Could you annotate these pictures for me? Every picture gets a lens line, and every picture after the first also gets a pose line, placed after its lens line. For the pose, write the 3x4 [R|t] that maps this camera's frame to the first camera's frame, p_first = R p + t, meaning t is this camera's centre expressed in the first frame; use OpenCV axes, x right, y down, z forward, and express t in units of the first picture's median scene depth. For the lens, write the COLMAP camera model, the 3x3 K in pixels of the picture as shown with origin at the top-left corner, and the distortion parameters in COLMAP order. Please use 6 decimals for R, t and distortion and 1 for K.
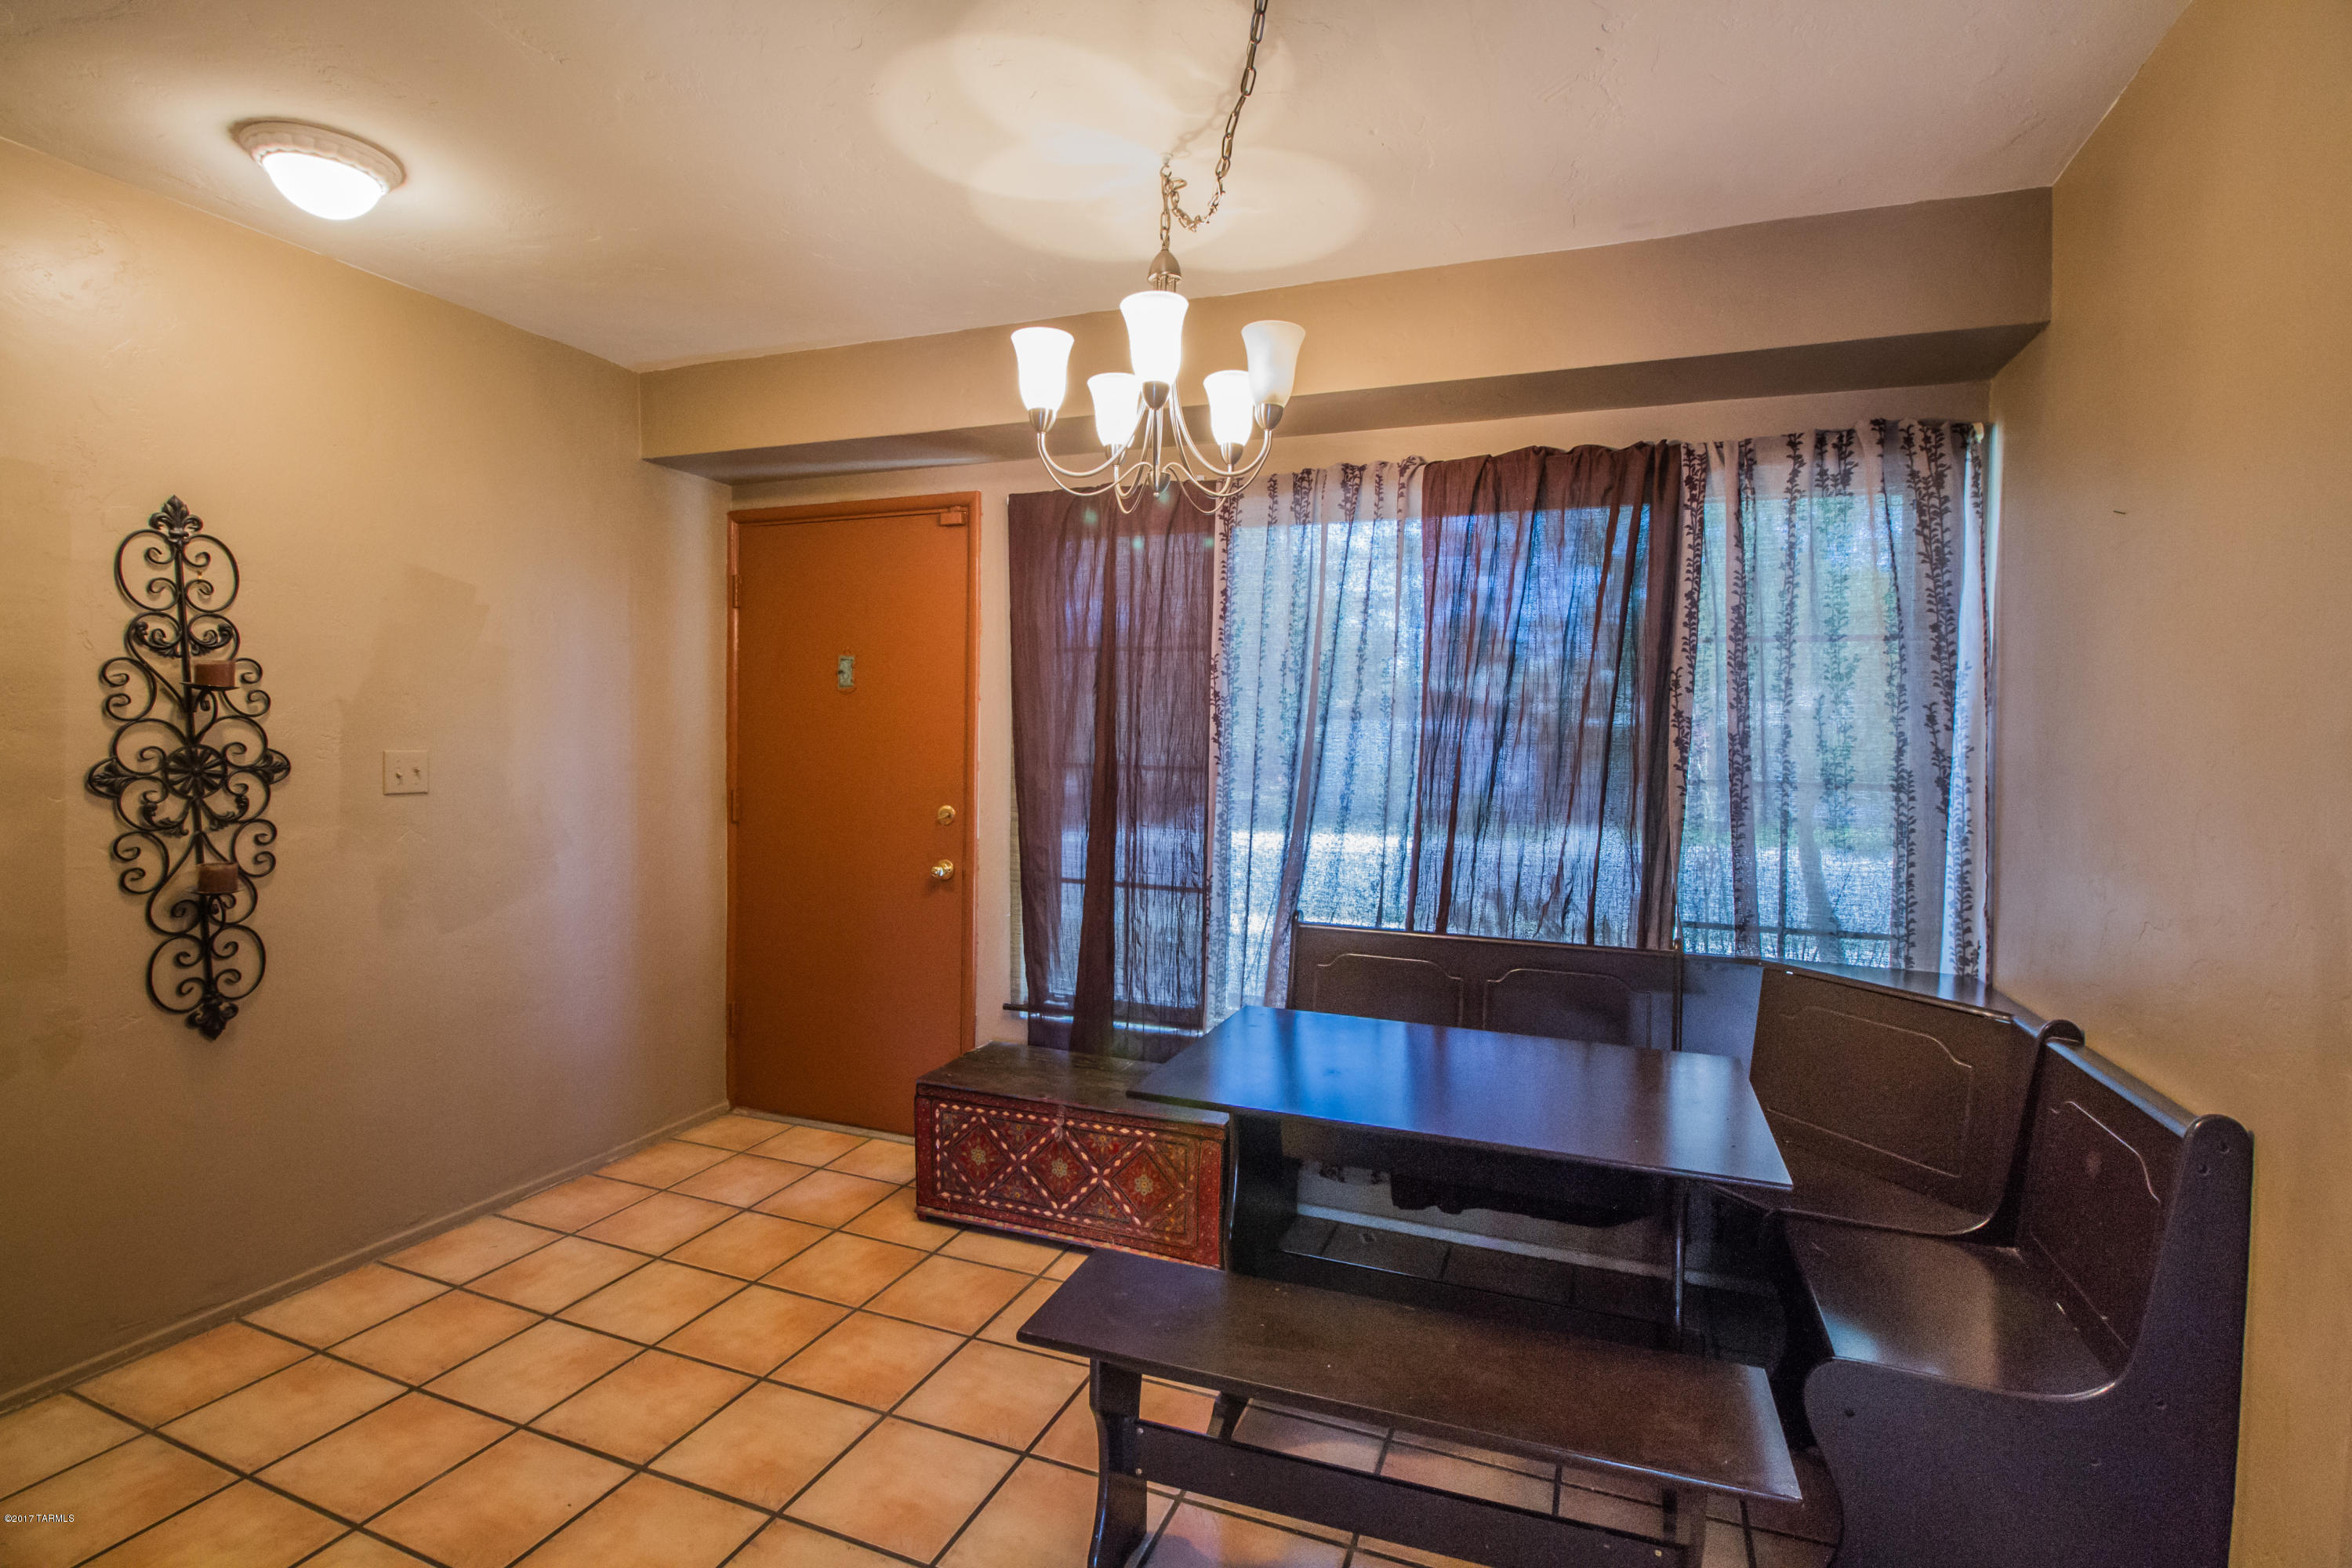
lens RADIAL K [[1099.6, 0, 1175.2], [0, 1099.6, 781.4], [0, 0, 1]] dist [-0.002848, -0.000488]
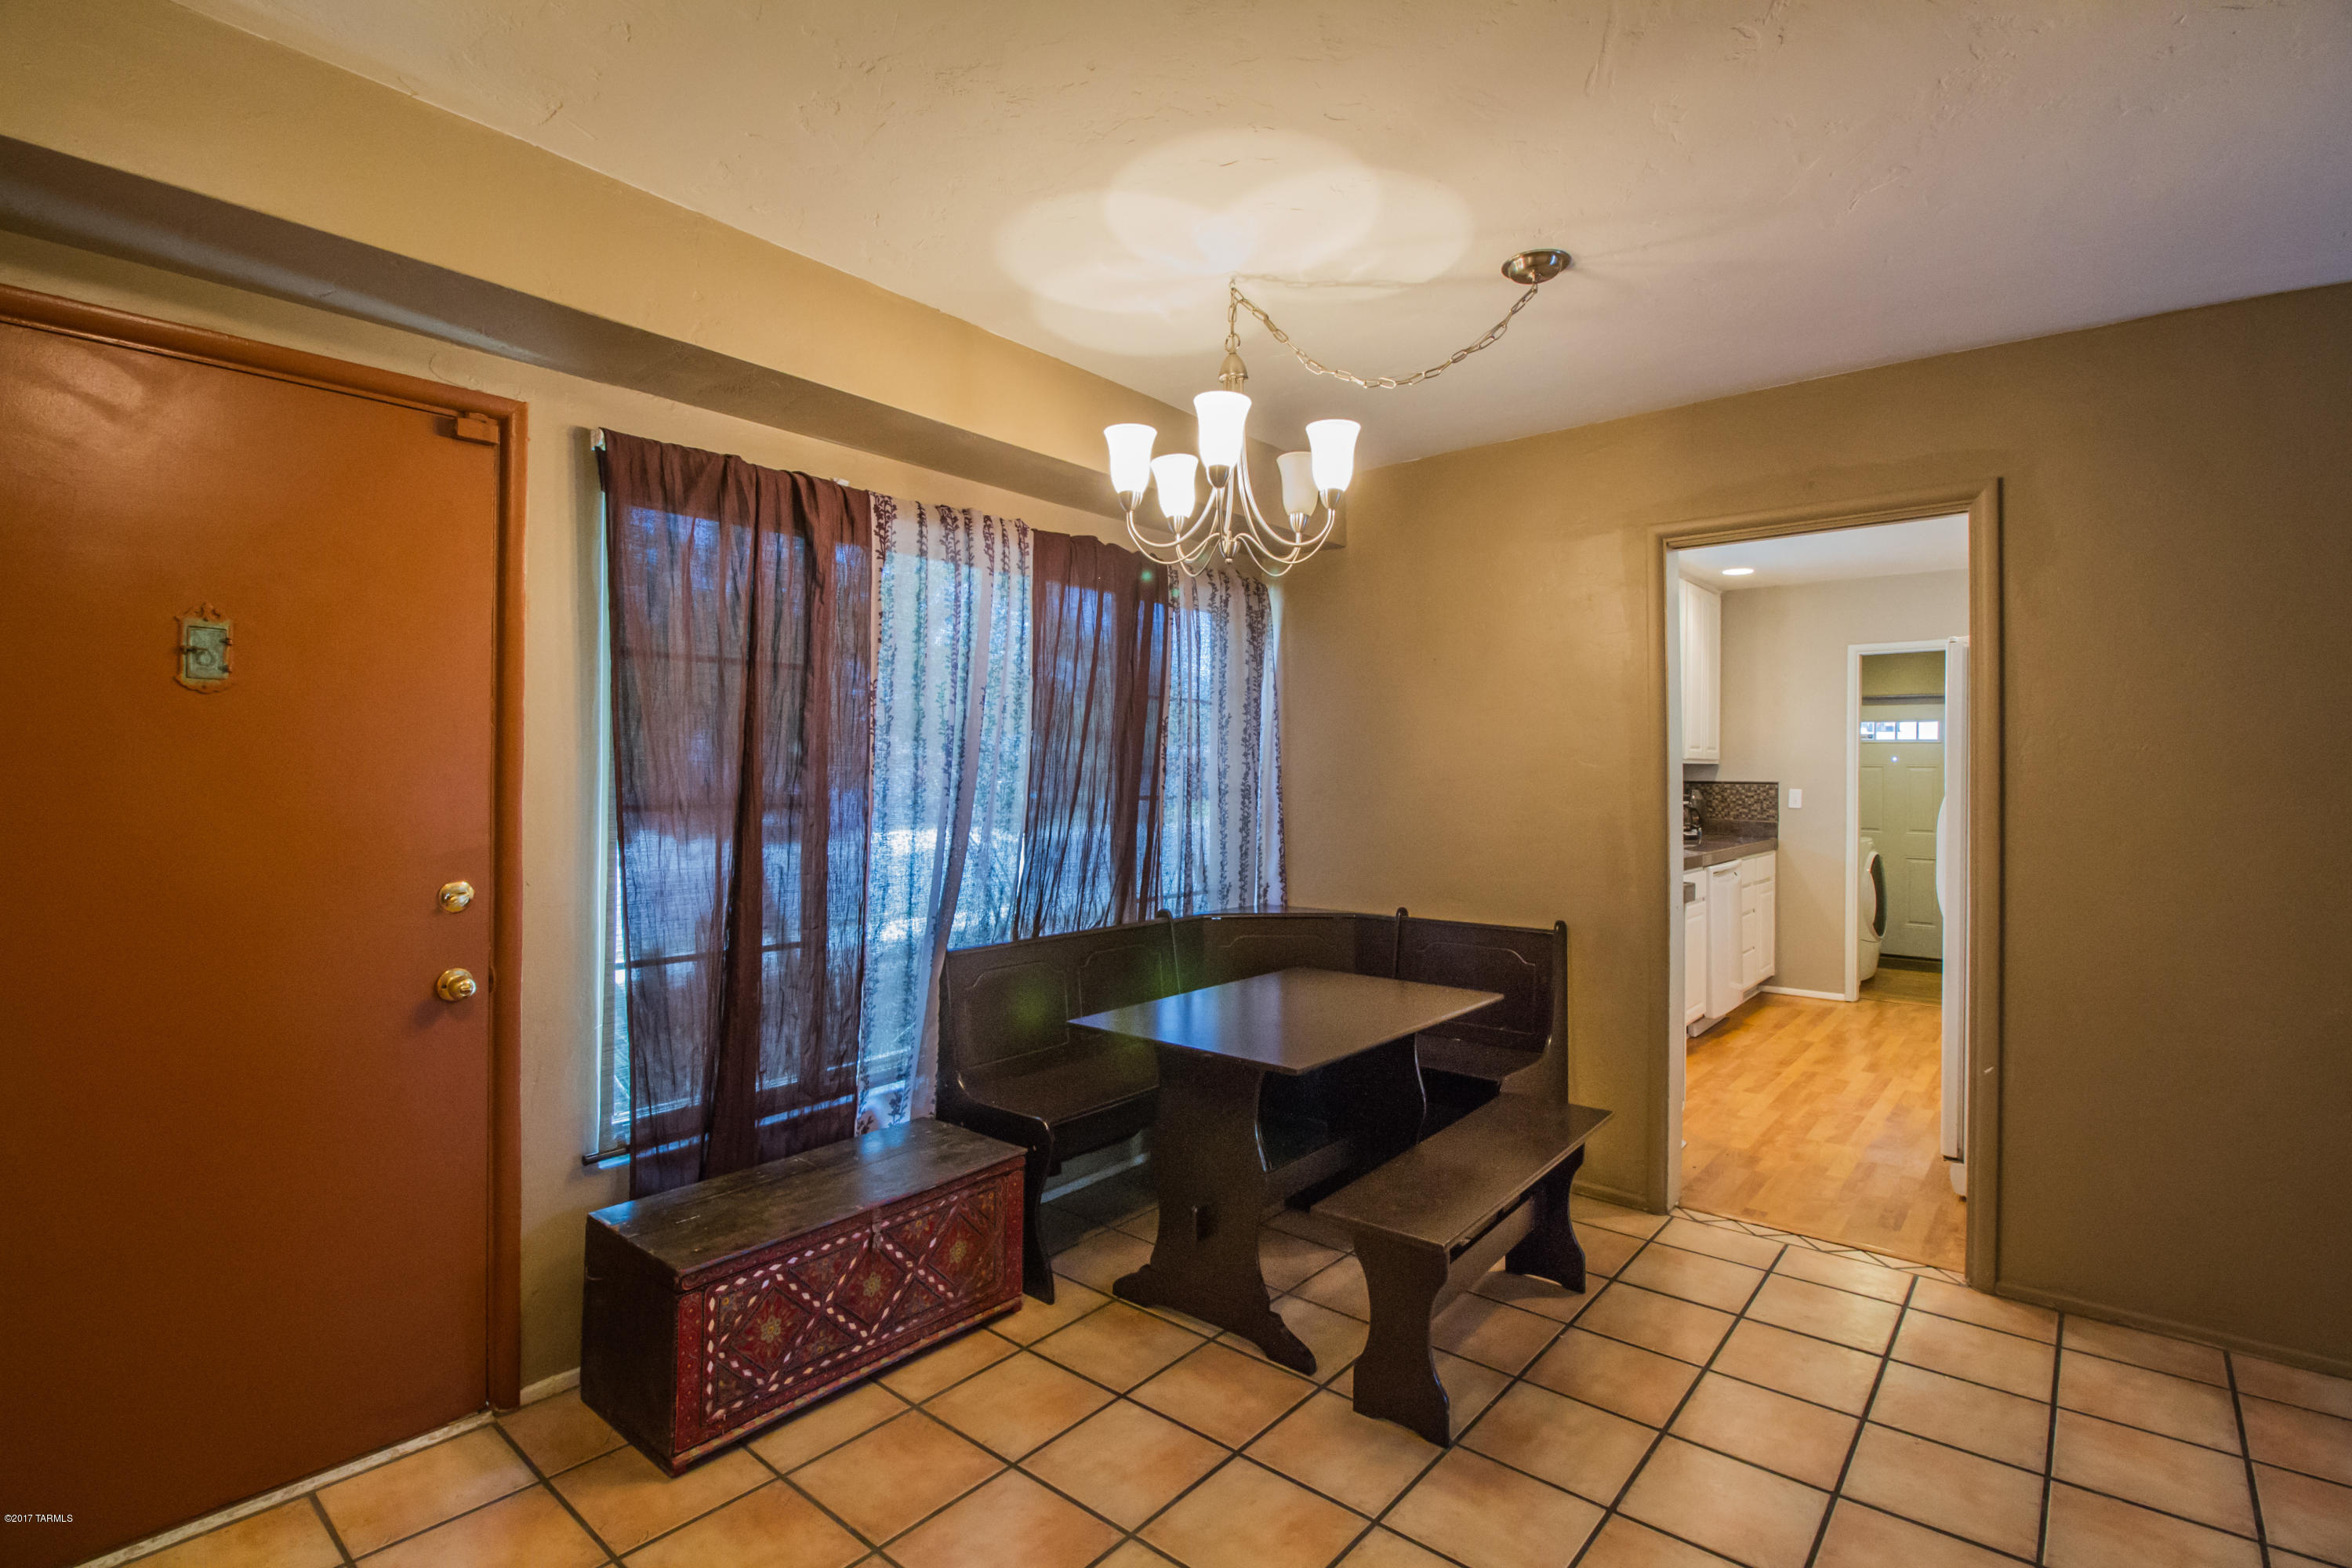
lens RADIAL K [[1099.6, 0, 1175.1], [0, 1099.6, 775.7], [0, 0, 1]] dist [-0.002848, -0.000488]
pose [[0.322015, -0.016530, 0.946590, -0.785507], [0.038739, 0.999240, 0.004271, -0.029468], [-0.945942, 0.035295, 0.322411, 0.477839]]
